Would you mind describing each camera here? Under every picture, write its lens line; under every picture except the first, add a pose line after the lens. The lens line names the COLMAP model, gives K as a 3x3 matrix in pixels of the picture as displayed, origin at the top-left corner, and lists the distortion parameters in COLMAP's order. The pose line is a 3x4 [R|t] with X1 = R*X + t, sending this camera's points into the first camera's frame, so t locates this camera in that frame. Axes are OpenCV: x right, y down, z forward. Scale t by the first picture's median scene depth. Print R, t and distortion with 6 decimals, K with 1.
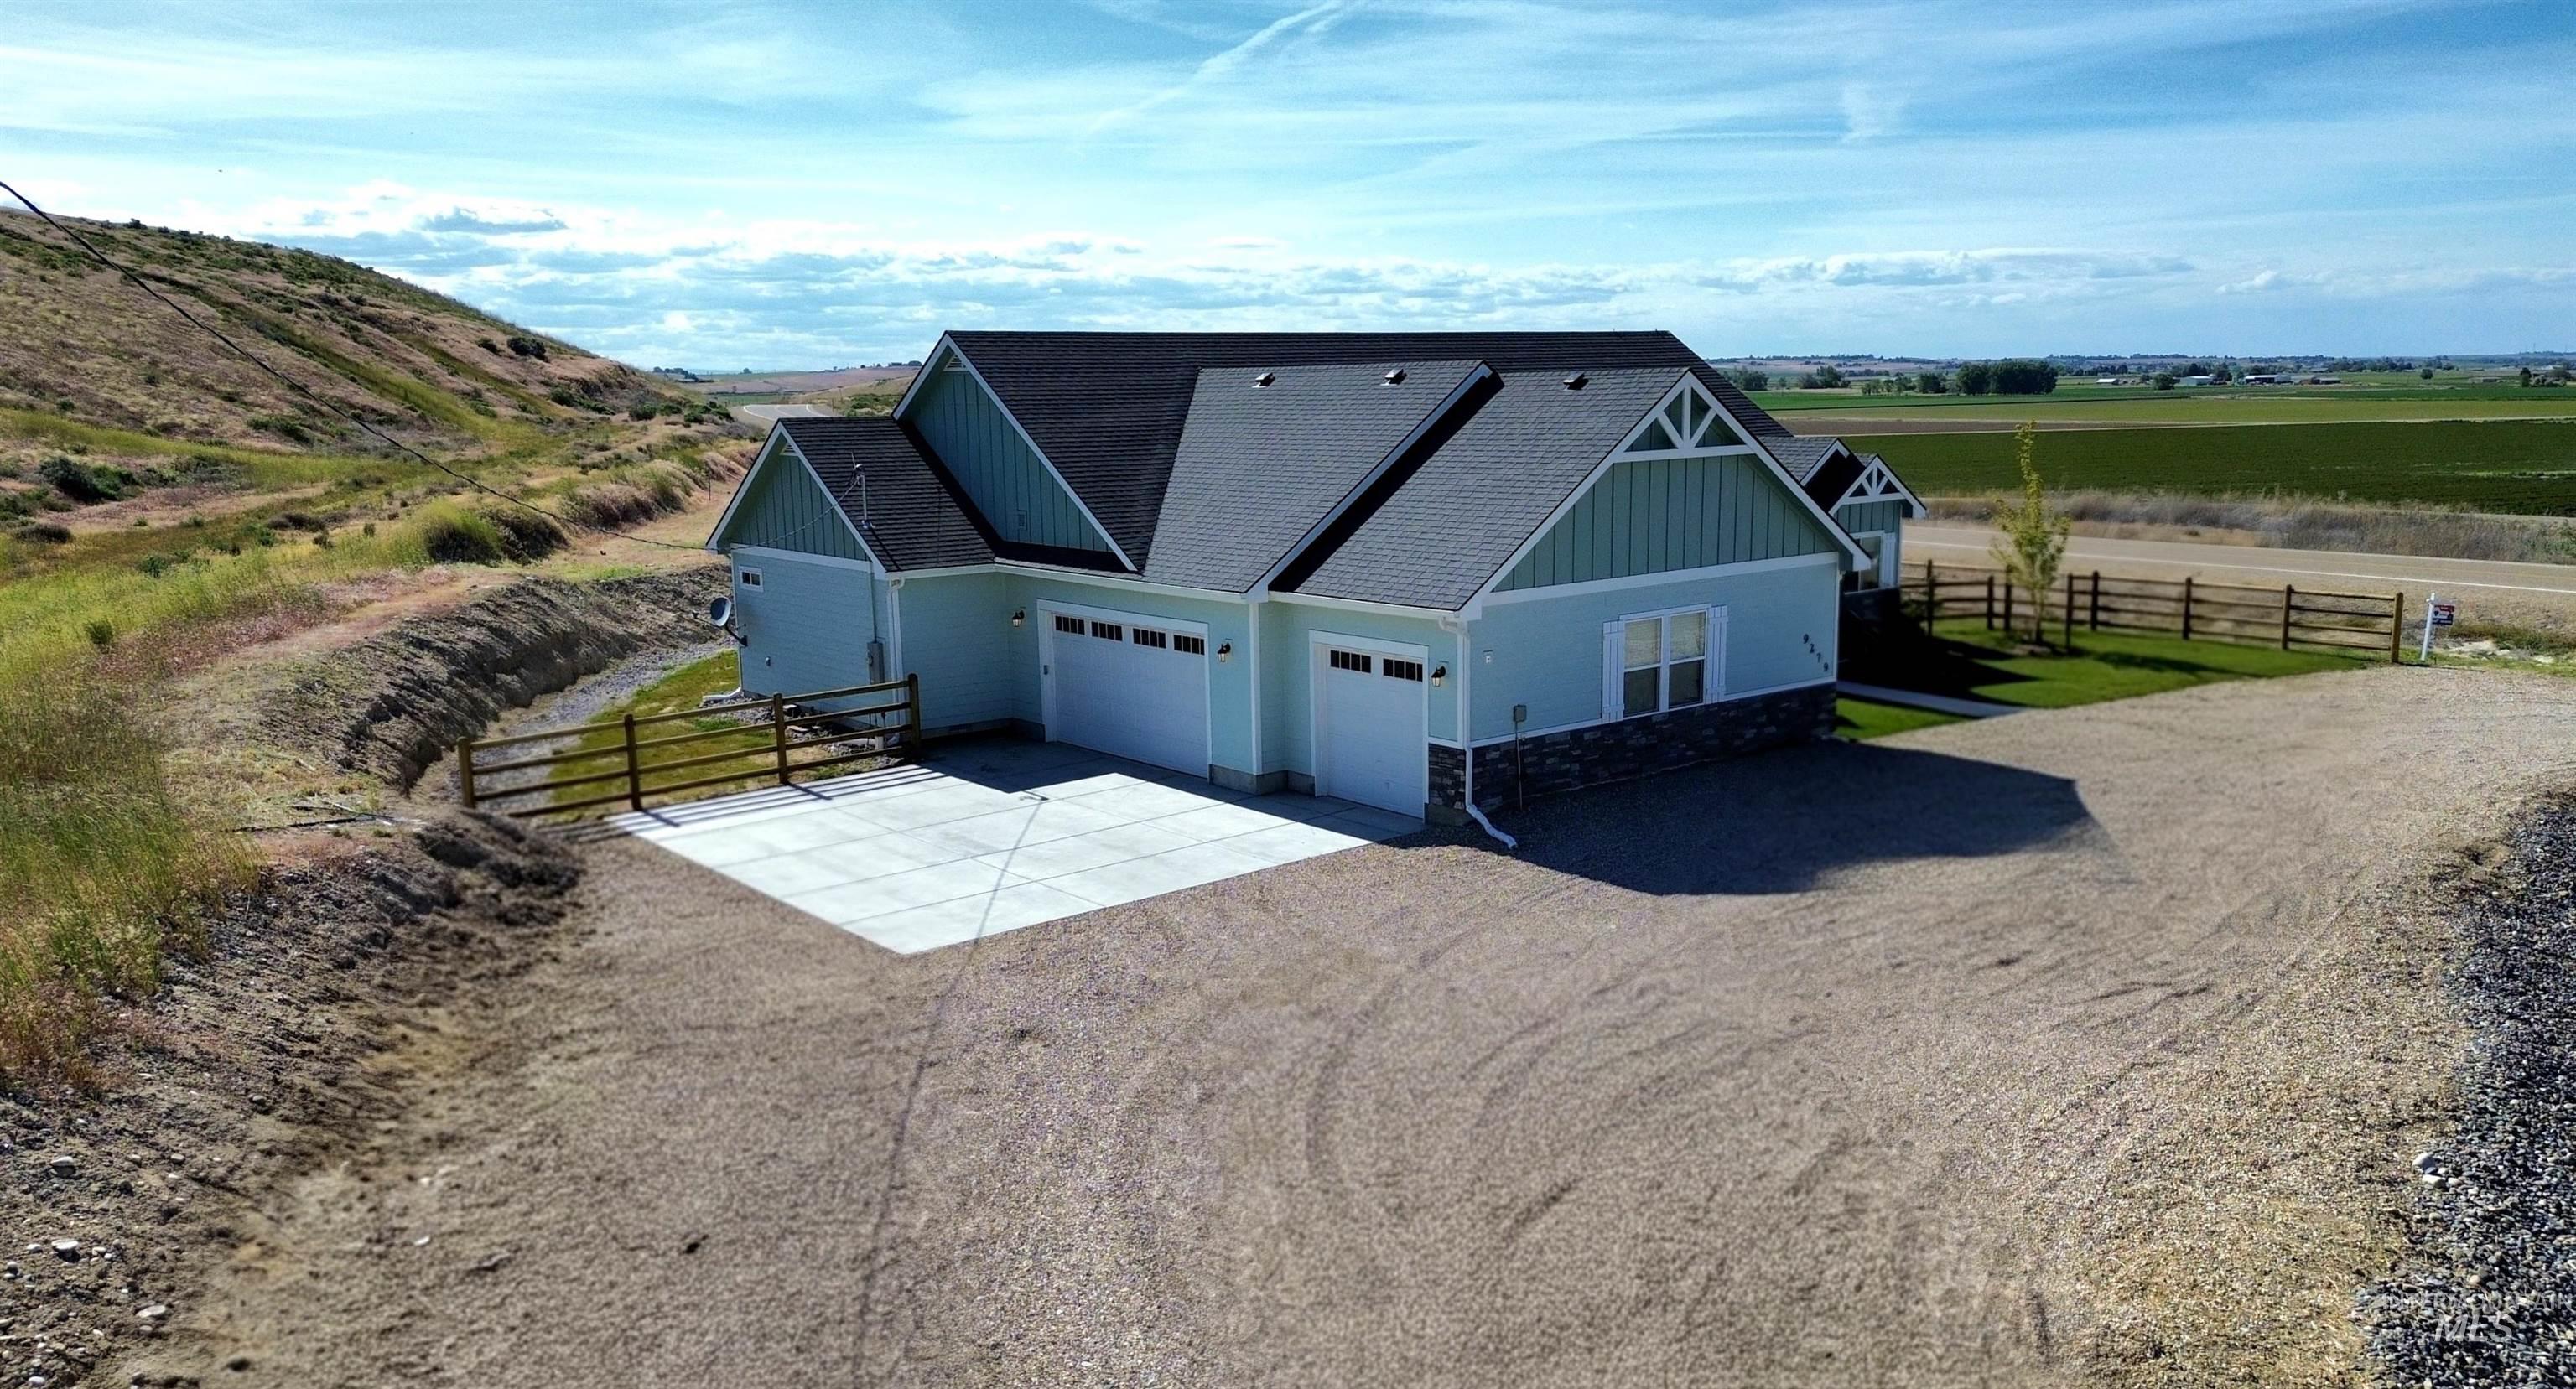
lens RADIAL K [[1906.8, 0, 1288.0], [0, 1906.8, 694.5], [0, 0, 1]] dist [0.080069, -0.004064]
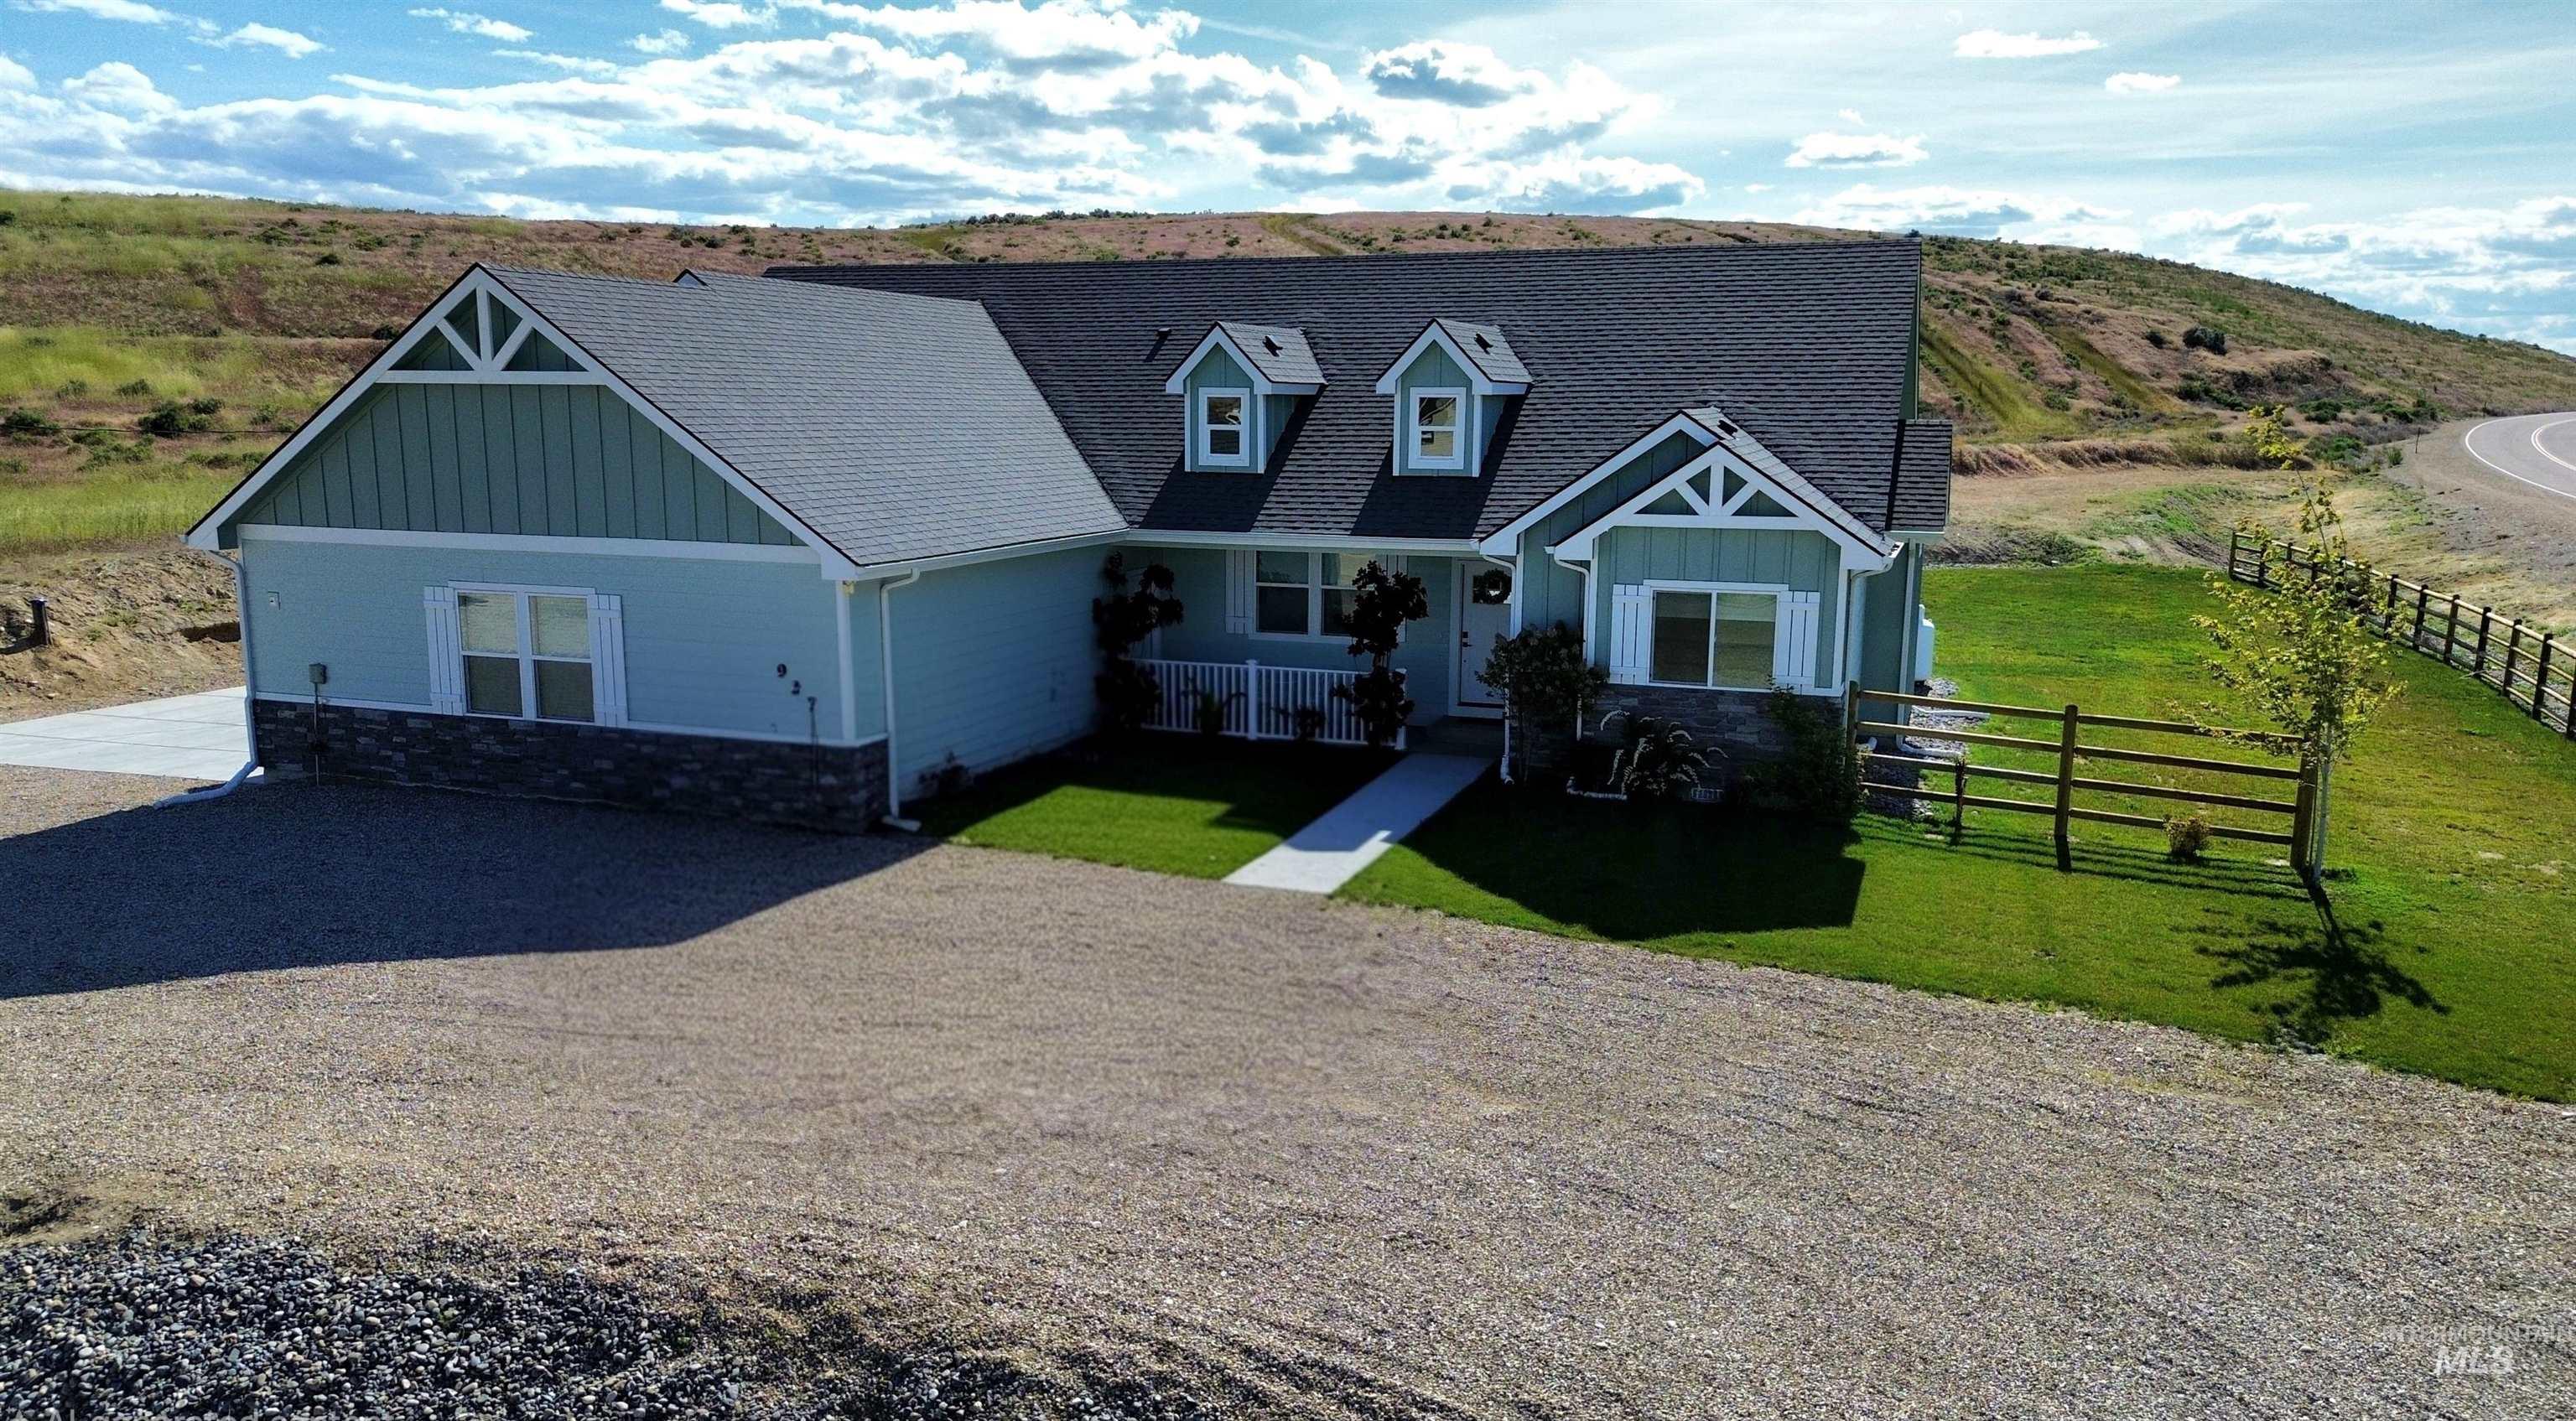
lens RADIAL K [[1834.3, 0, 1288.0], [0, 1834.3, 710.5], [0, 0, 1]] dist [0.124520, -0.115836]
pose [[0.497888, 0.160629, -0.852236, 0.911792], [-0.154204, 0.983435, 0.095269, -0.104200], [0.853422, 0.083985, 0.514410, 0.812630]]
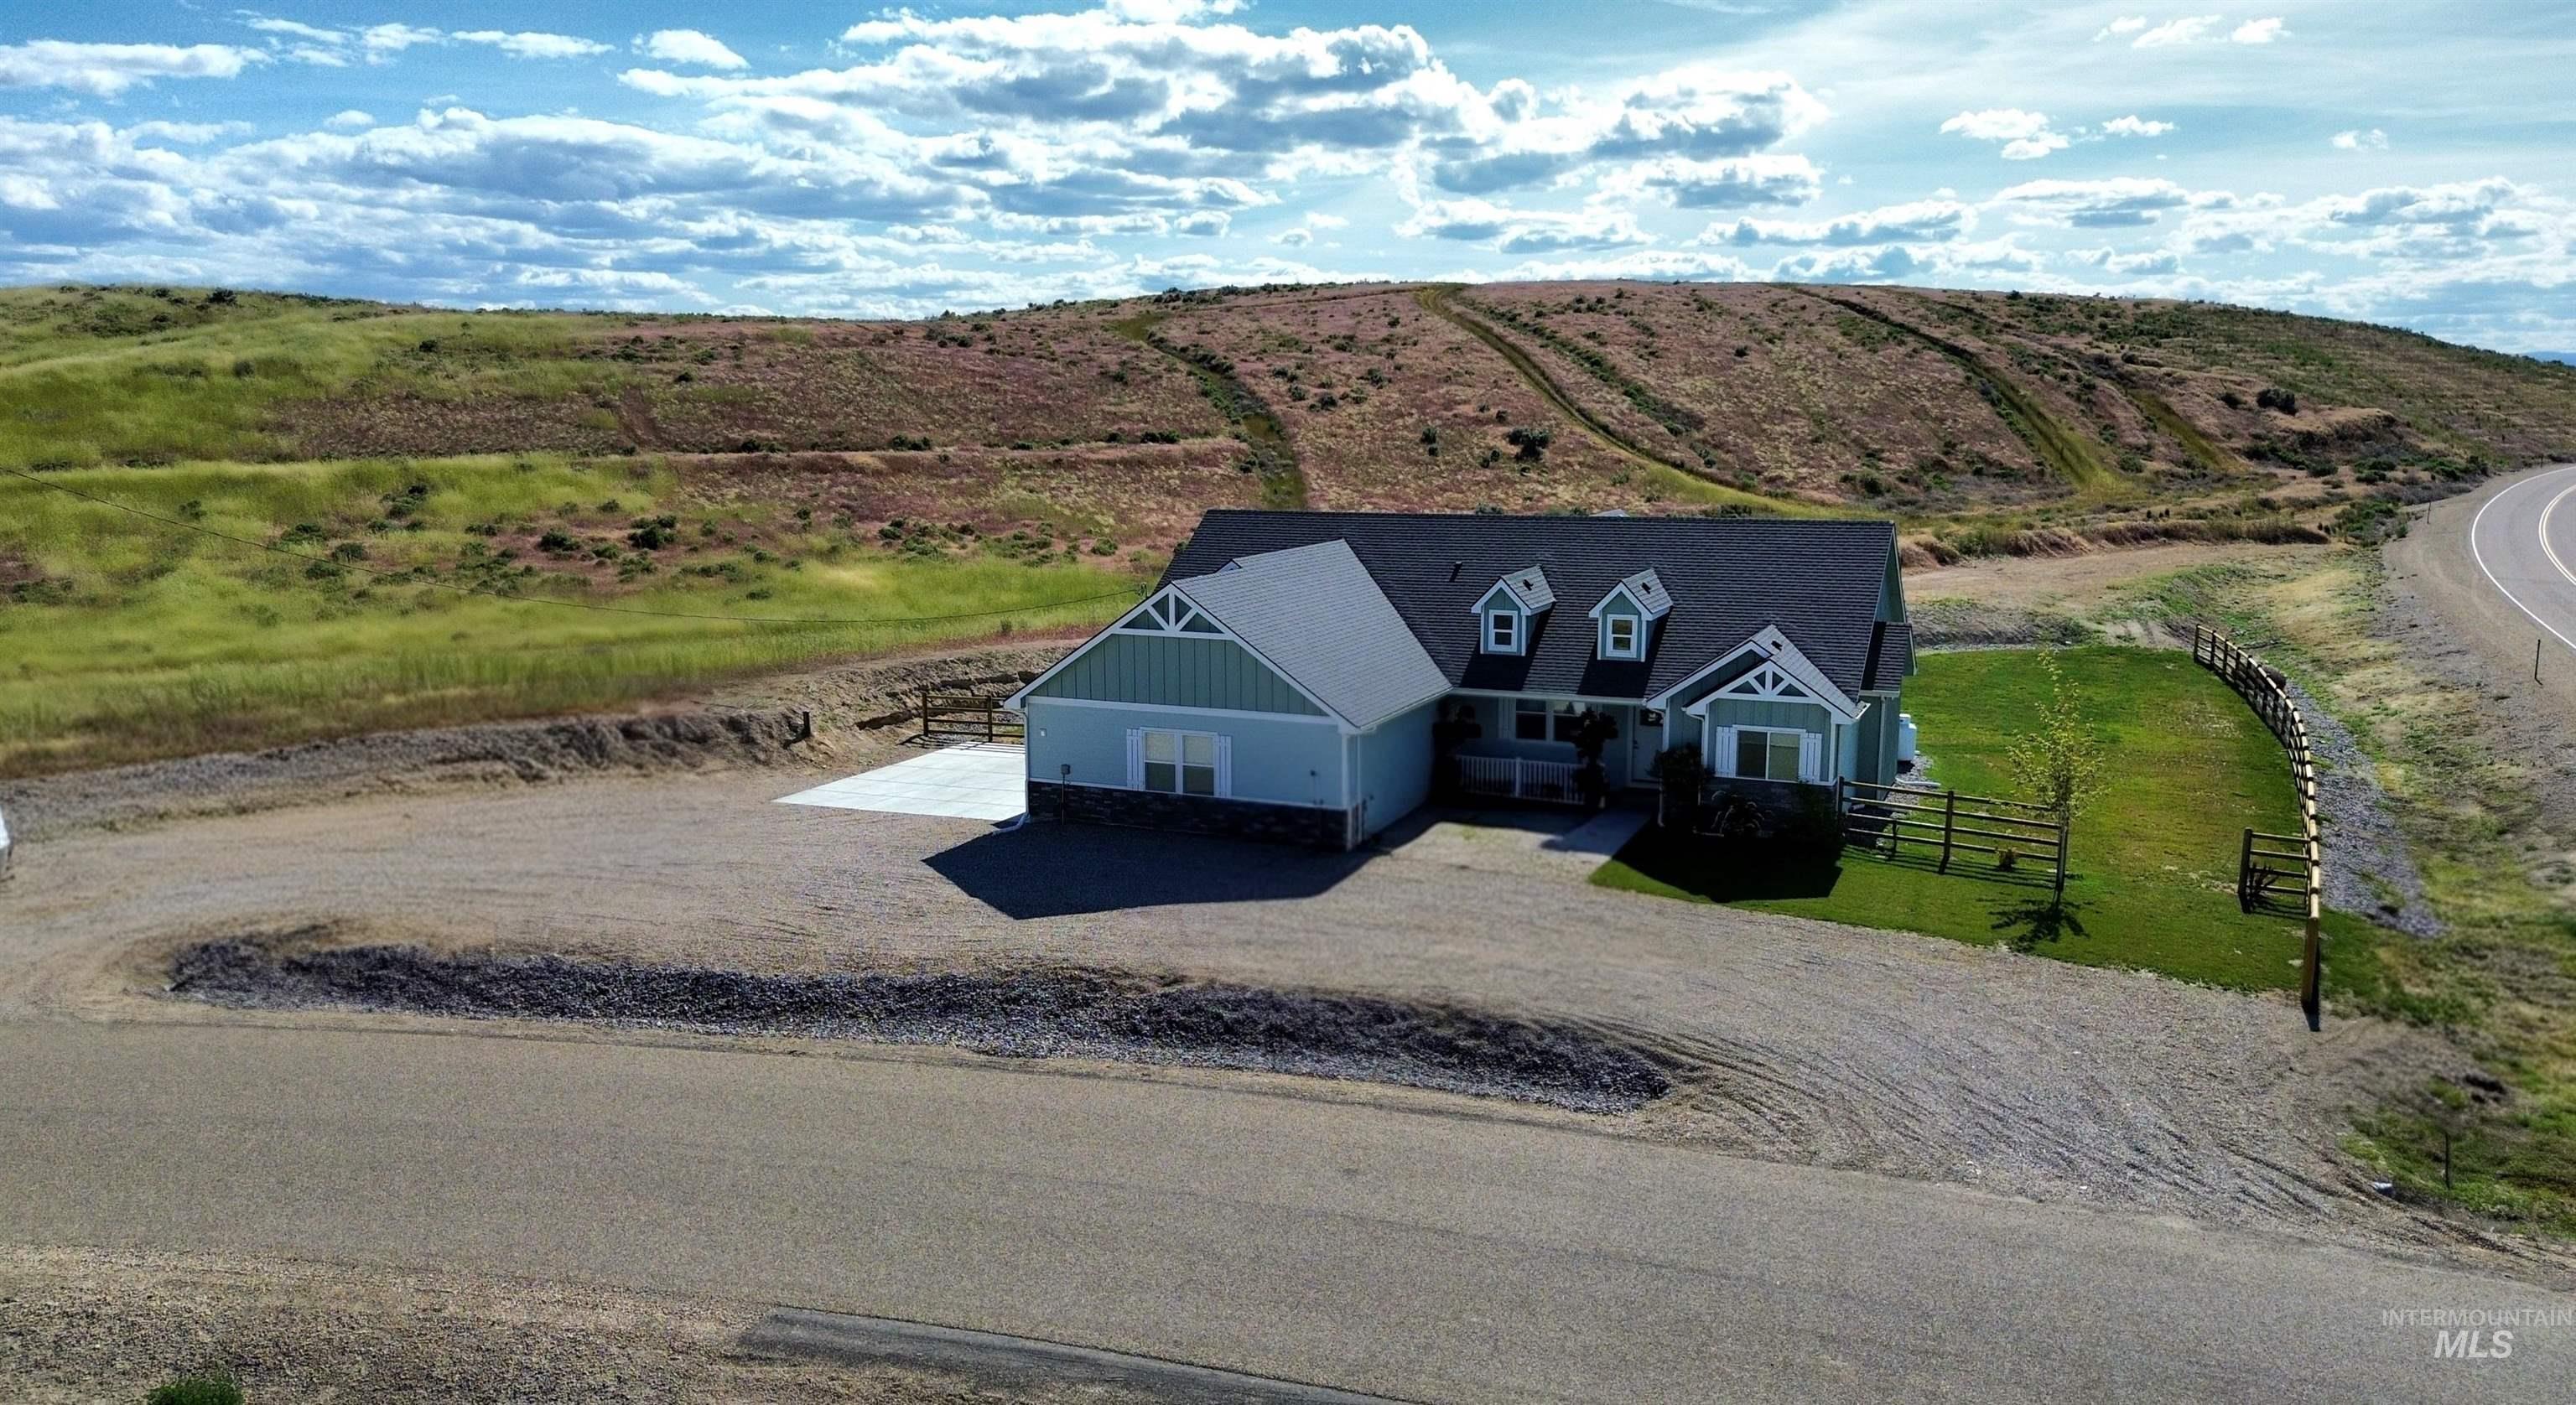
lens RADIAL K [[1810.6, 0, 1288.0], [0, 1810.6, 702.5], [0, 0, 1]] dist [0.099094, -0.072750]
pose [[0.438606, 0.154183, -0.885355, 1.433758], [-0.147606, 0.984153, 0.098264, -0.208973], [0.886475, 0.087584, 0.454413, 0.367159]]
